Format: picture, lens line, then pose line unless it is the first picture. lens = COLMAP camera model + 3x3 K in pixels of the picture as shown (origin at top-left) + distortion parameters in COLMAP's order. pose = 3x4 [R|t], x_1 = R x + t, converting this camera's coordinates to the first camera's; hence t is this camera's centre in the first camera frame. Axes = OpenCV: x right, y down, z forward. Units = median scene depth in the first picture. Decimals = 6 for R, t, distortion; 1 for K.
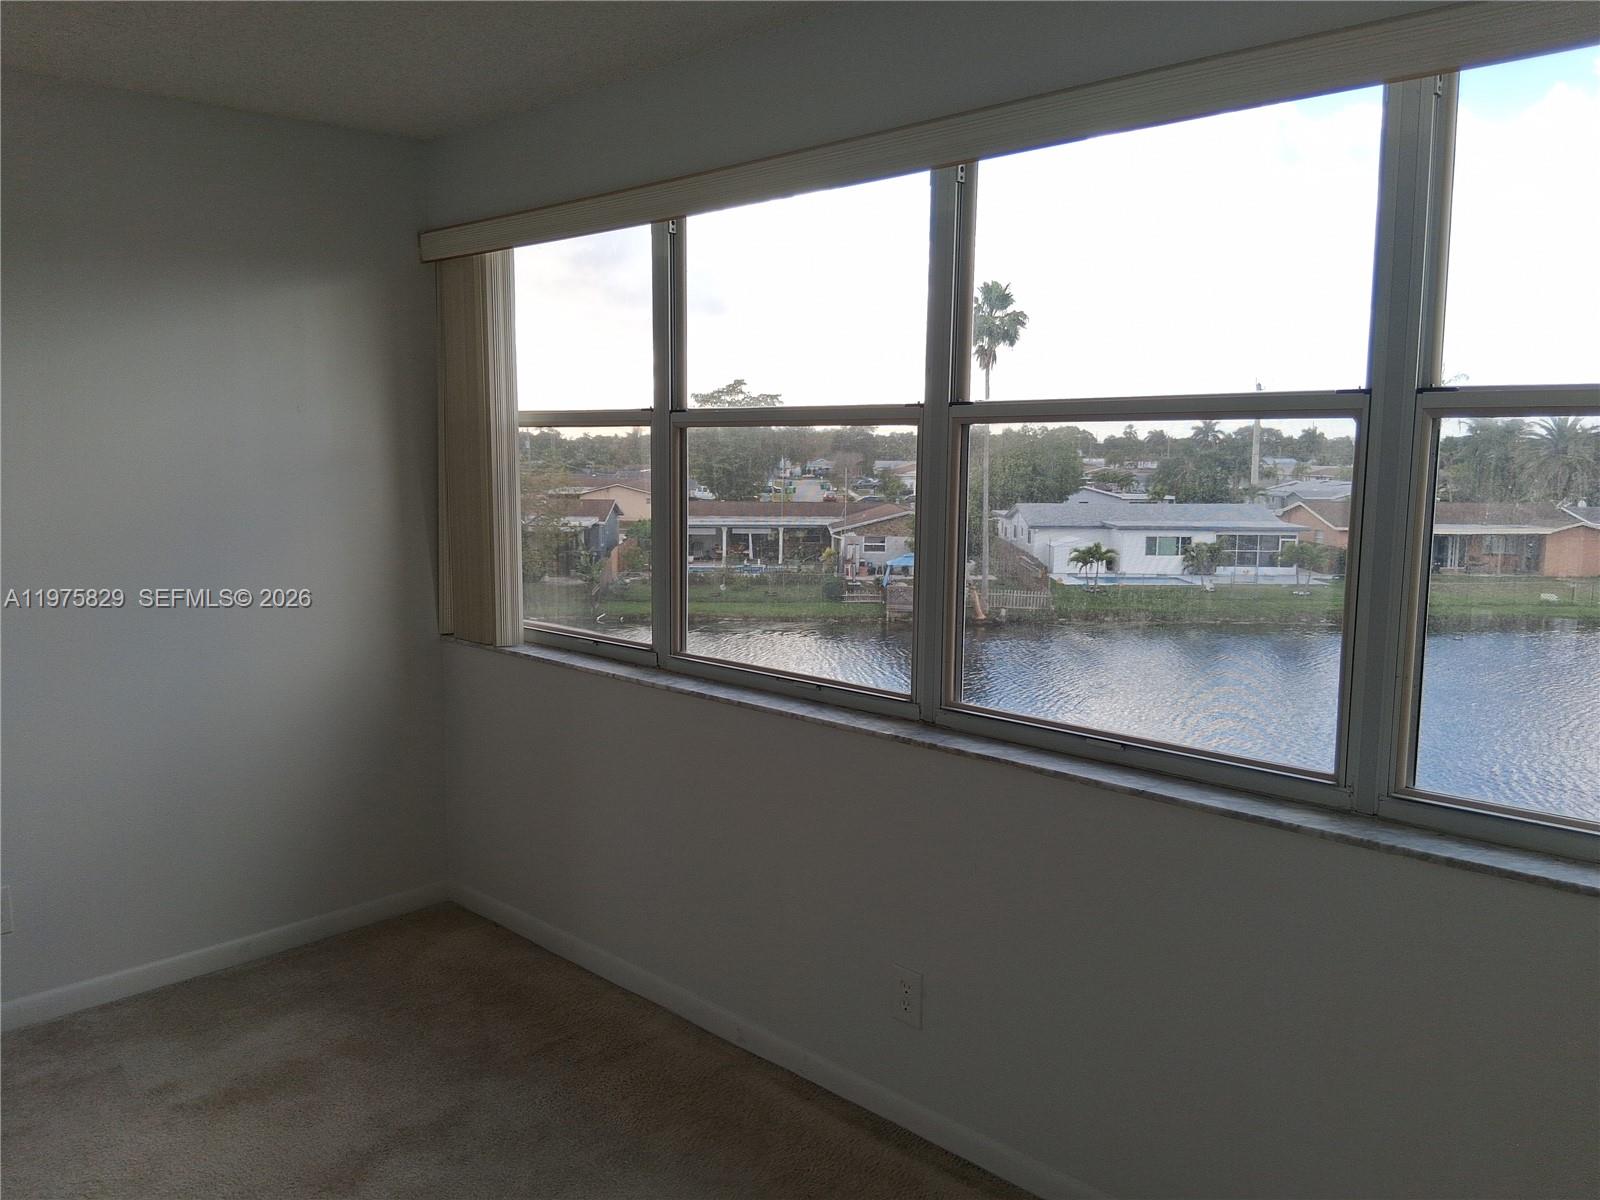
lens RADIAL K [[1204.1, 0, 803.4], [0, 1204.1, 594.0], [0, 0, 1]] dist [0.111471, -0.228790]
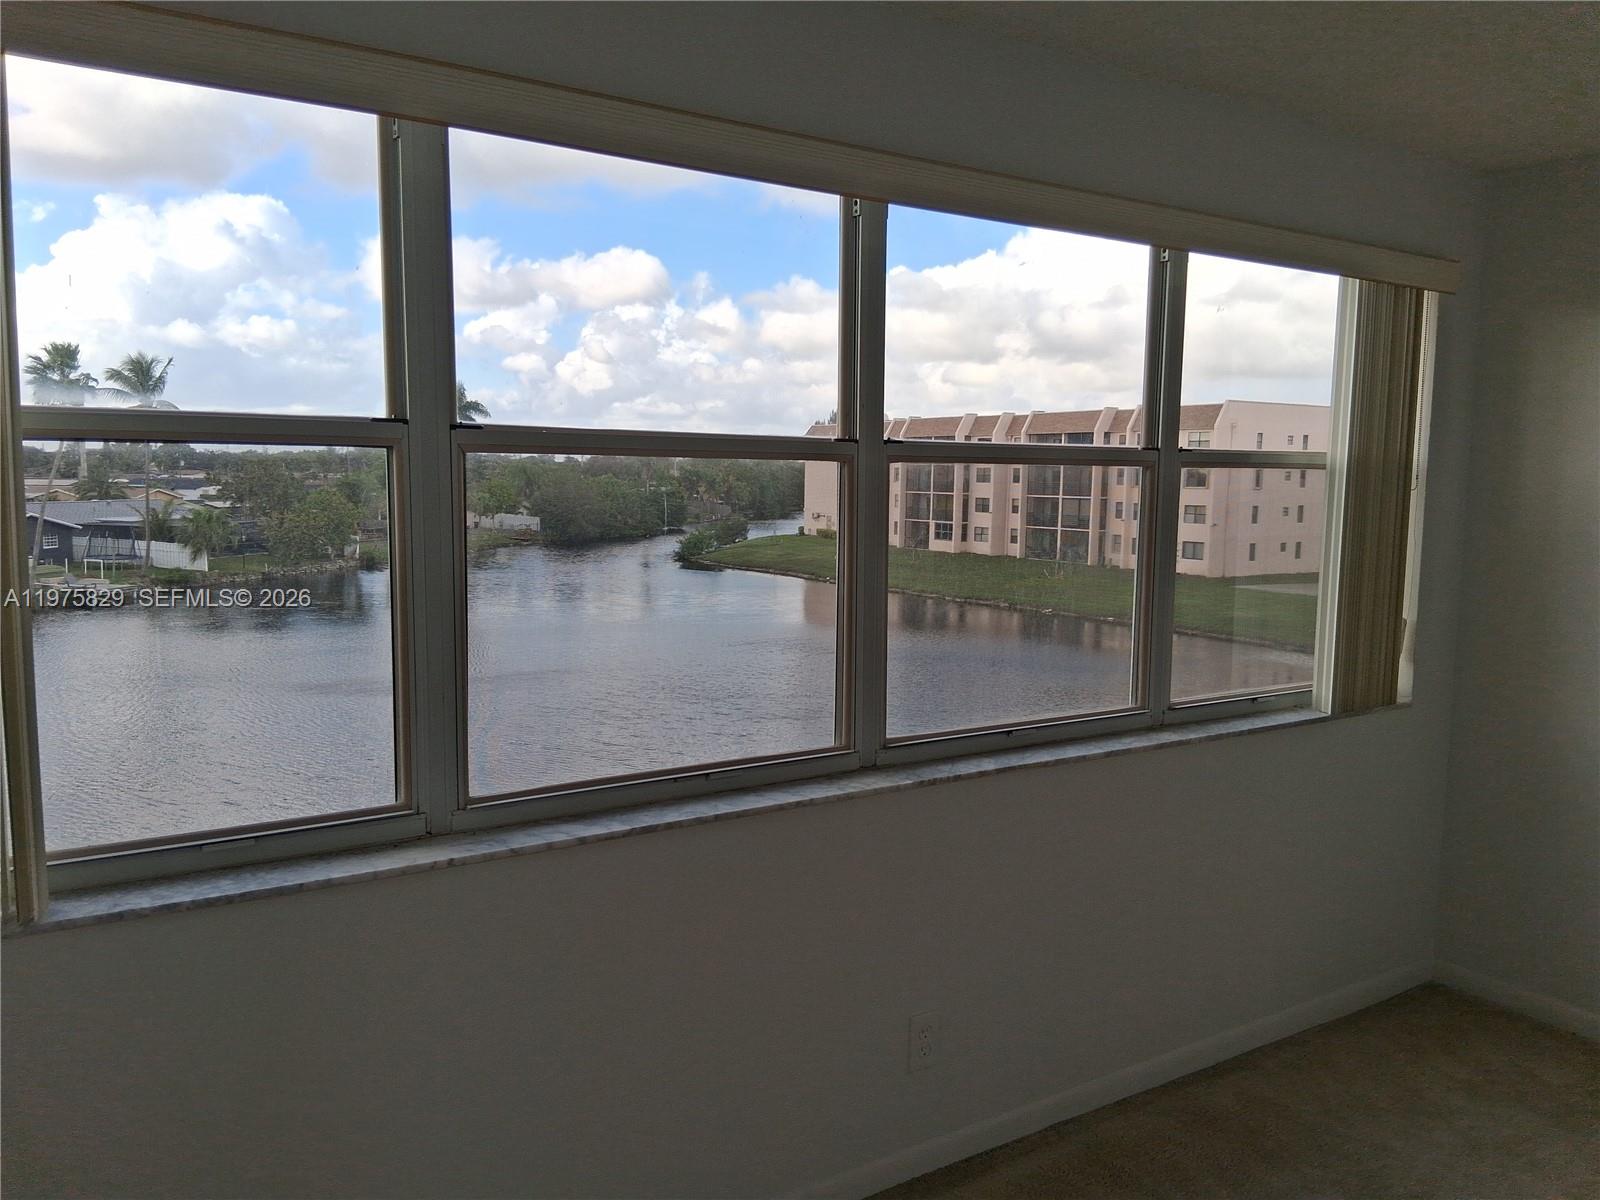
lens RADIAL K [[1188.3, 0, 800.0], [0, 1188.3, 600.0], [0, 0, 1]] dist [0.099553, -0.199007]
pose [[0.214891, -0.106084, 0.970860, -0.622990], [0.114467, 0.989967, 0.082836, -0.089800], [-0.969907, 0.093330, 0.224878, 0.650412]]
